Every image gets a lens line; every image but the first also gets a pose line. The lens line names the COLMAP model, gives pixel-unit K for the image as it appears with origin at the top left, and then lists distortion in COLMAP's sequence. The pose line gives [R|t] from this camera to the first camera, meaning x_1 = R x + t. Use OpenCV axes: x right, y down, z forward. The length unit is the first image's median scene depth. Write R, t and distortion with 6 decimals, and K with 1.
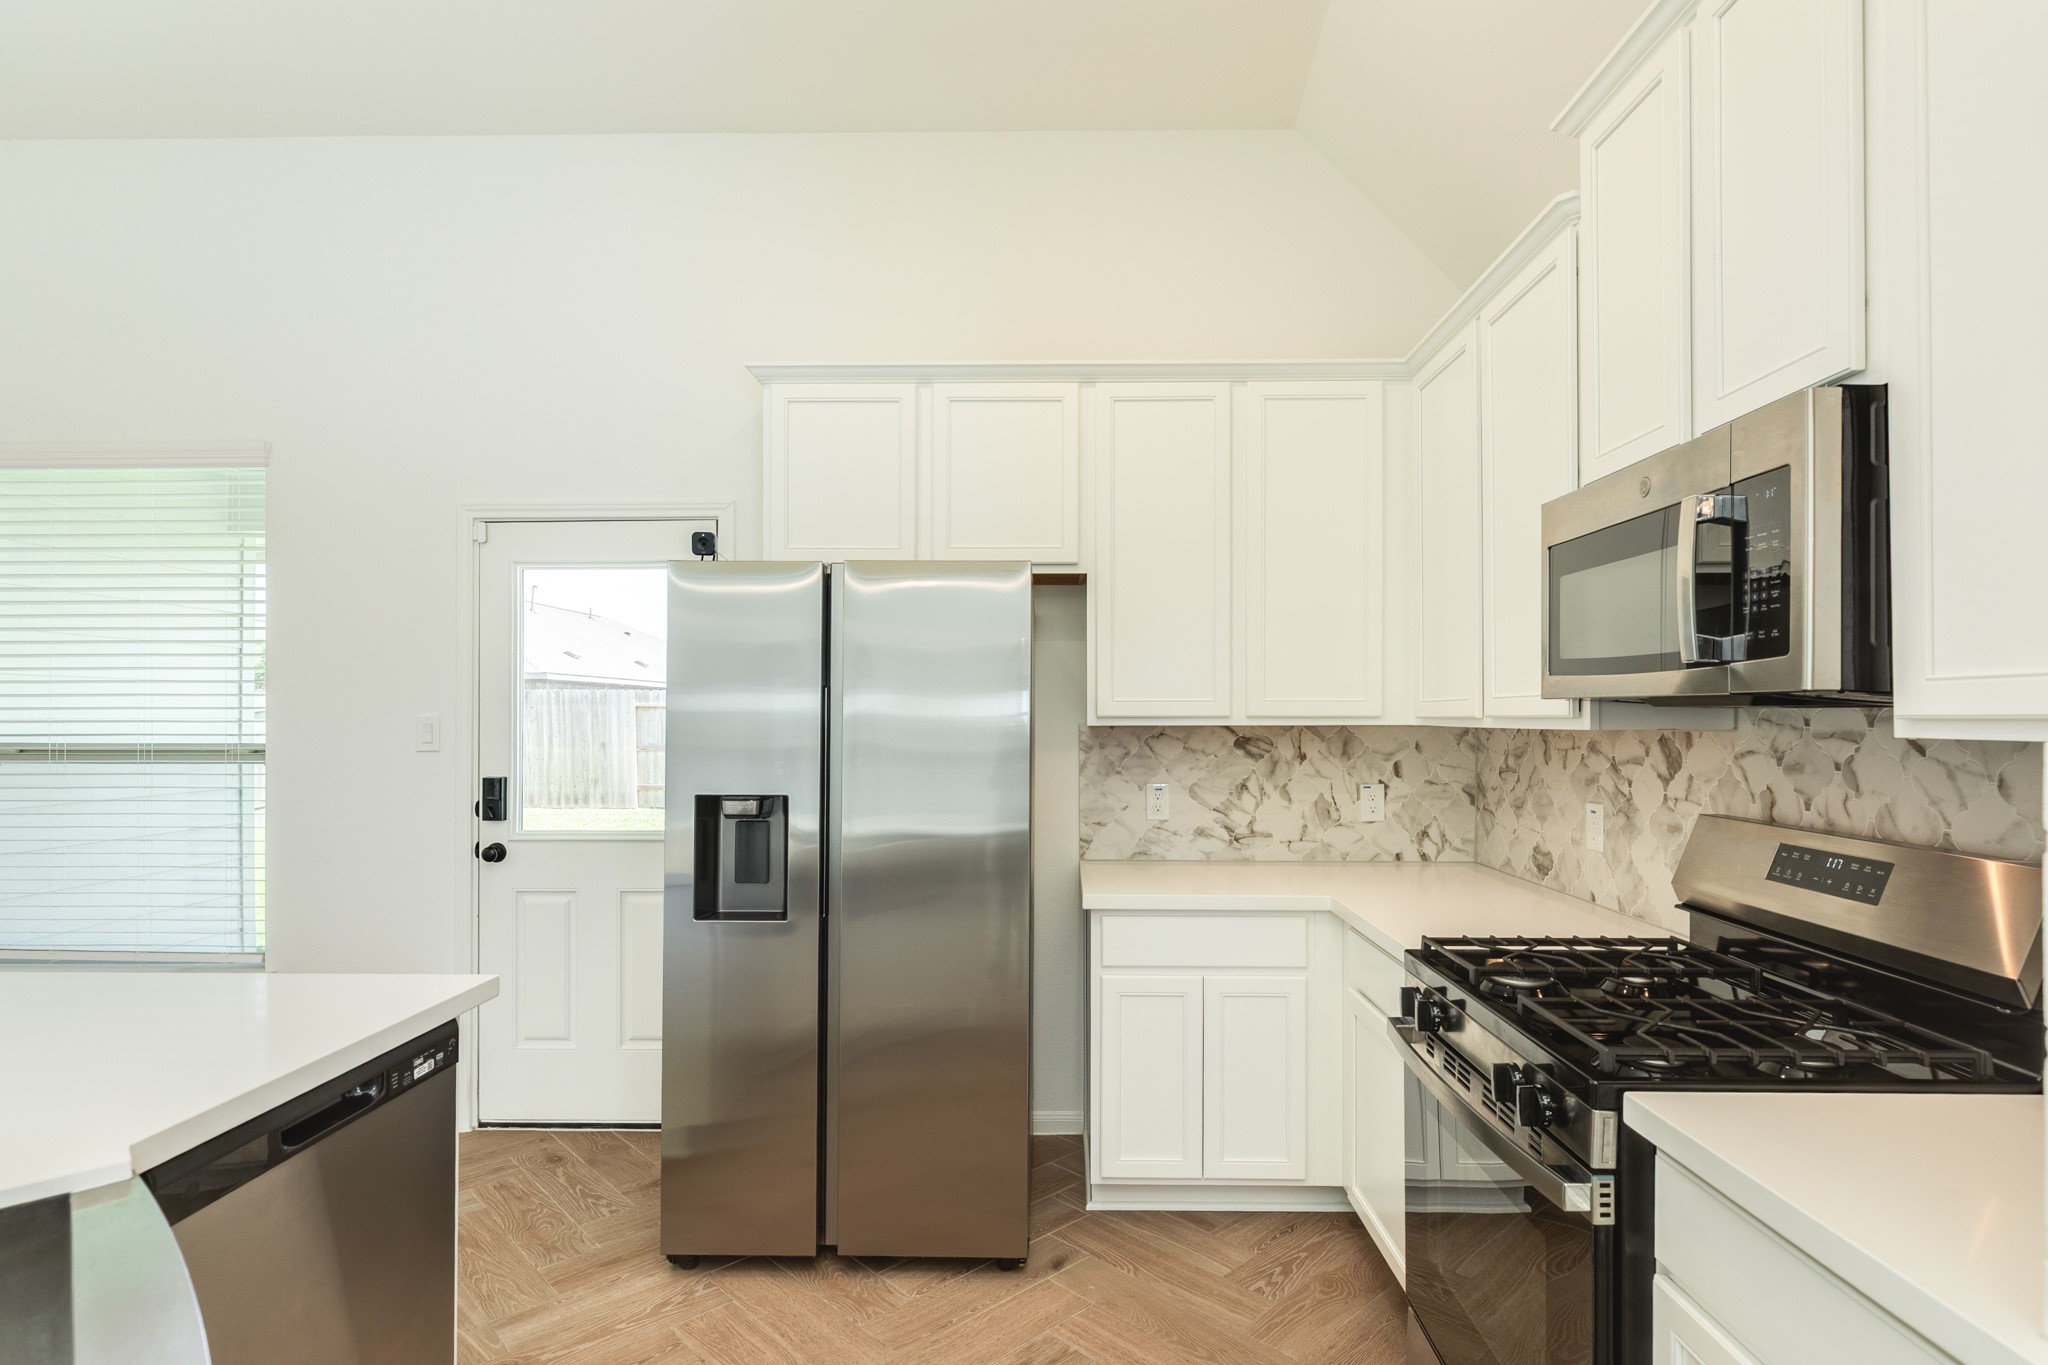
lens RADIAL K [[1018.8, 0, 1047.4], [0, 1018.8, 719.2], [0, 0, 1]] dist [-0.001491, -0.000440]
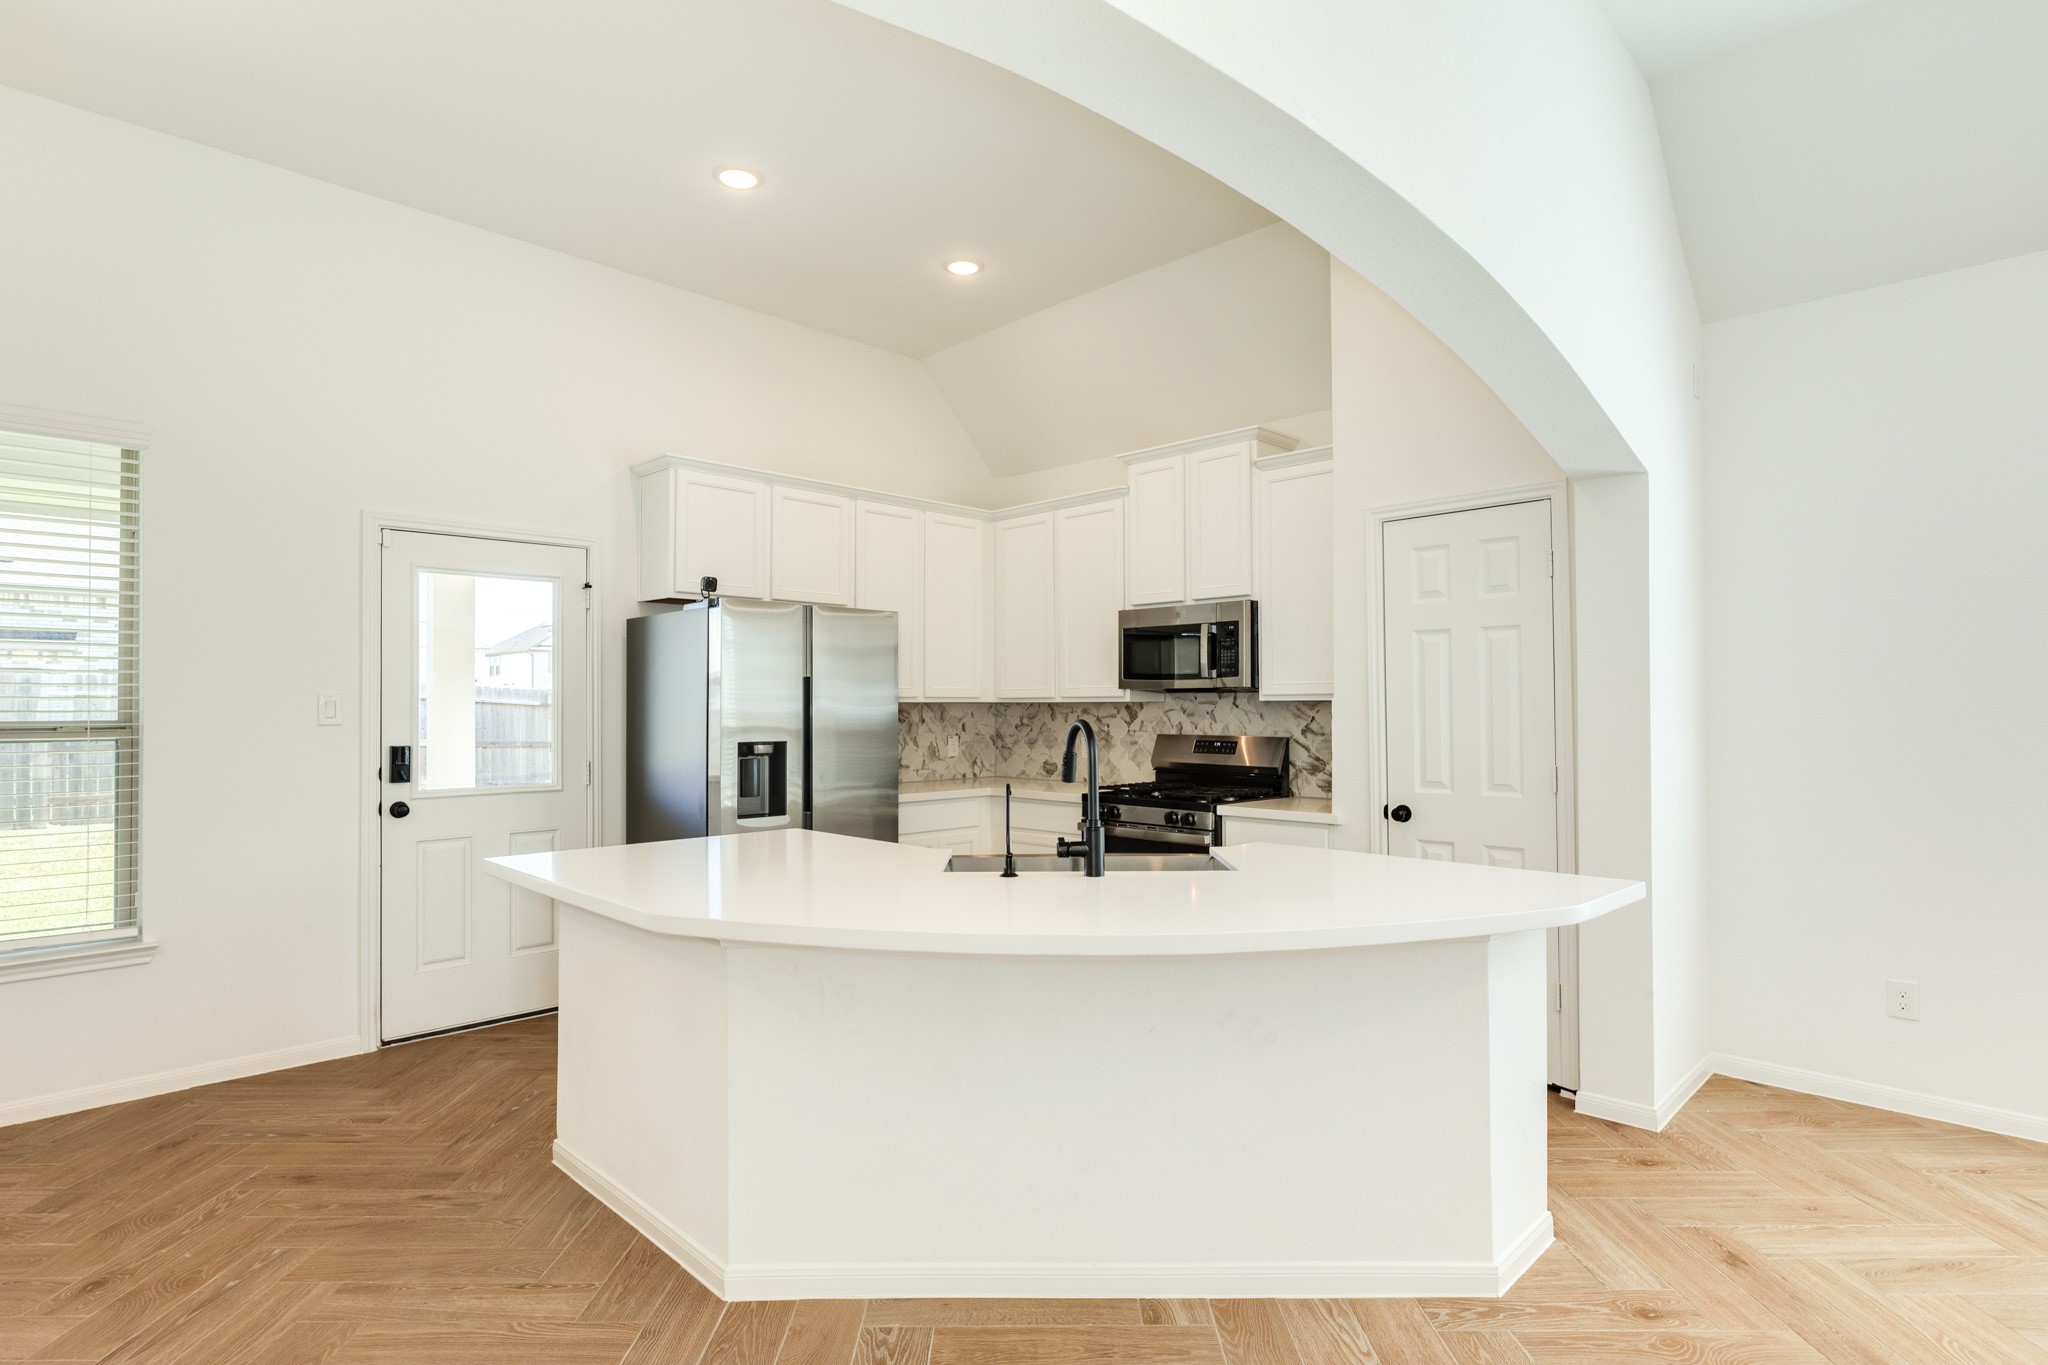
lens RADIAL K [[1055.6, 0, 1032.8], [0, 1055.6, 693.9], [0, 0, 1]] dist [0.000961, 0.001076]
pose [[0.697381, 0.006255, 0.716673, -0.959901], [0.003974, 0.999913, -0.012594, 0.015273], [-0.716689, 0.011631, 0.697295, -0.409148]]
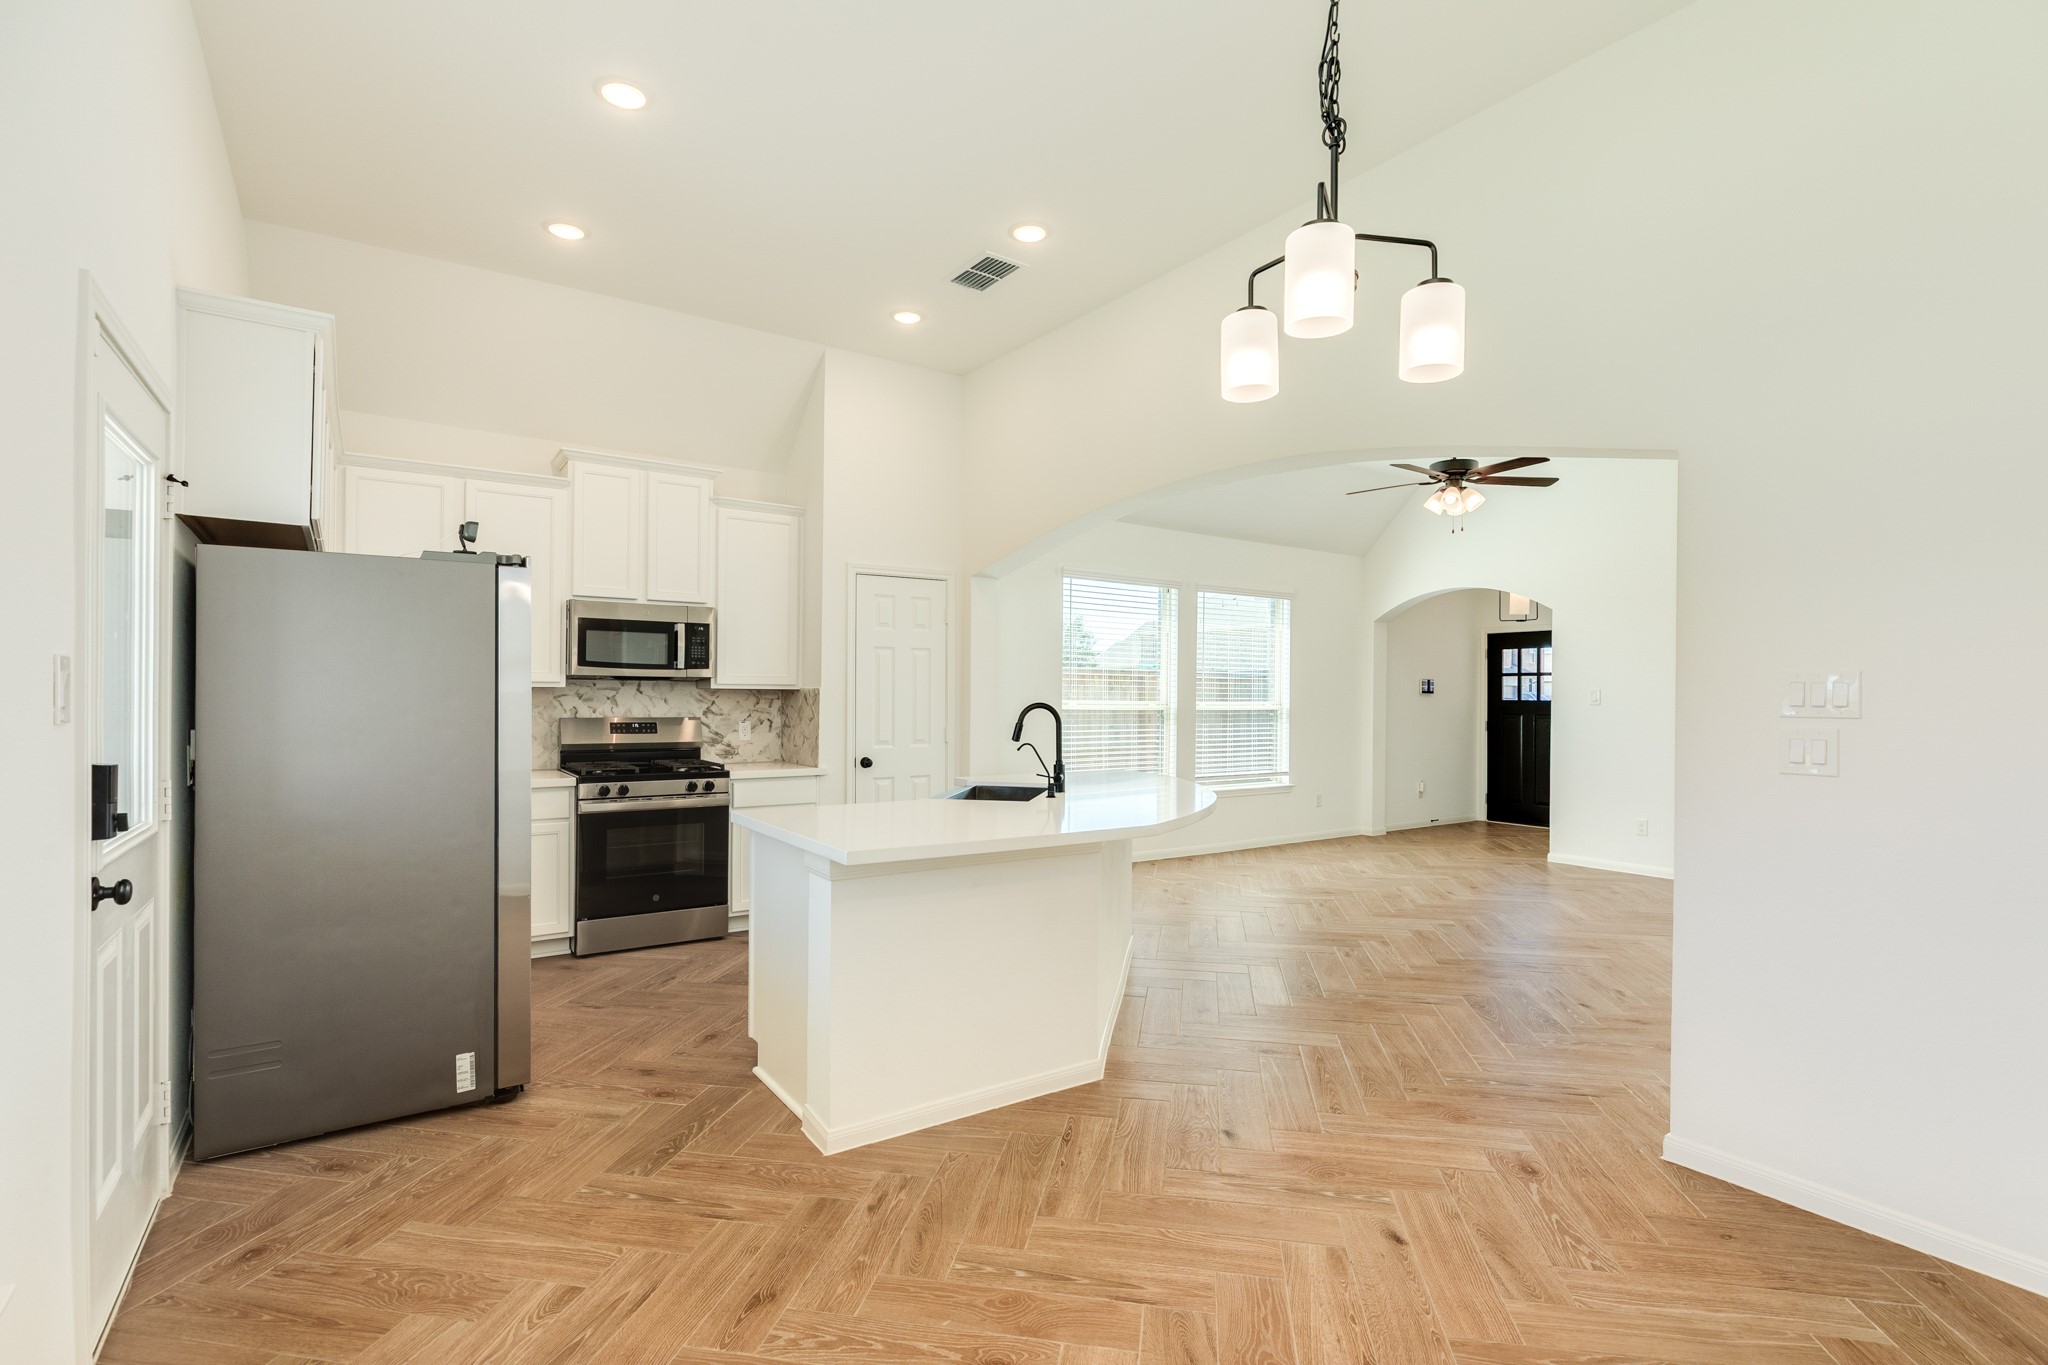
lens RADIAL K [[944.0, 0, 1026.2], [0, 944.0, 694.0], [0, 0, 1]] dist [-0.000811, 0.000041]
pose [[-0.576018, -0.003013, 0.817431, -1.363303], [-0.005634, 0.999984, -0.000285, 0.014694], [-0.817417, -0.004770, -0.576026, 0.921504]]
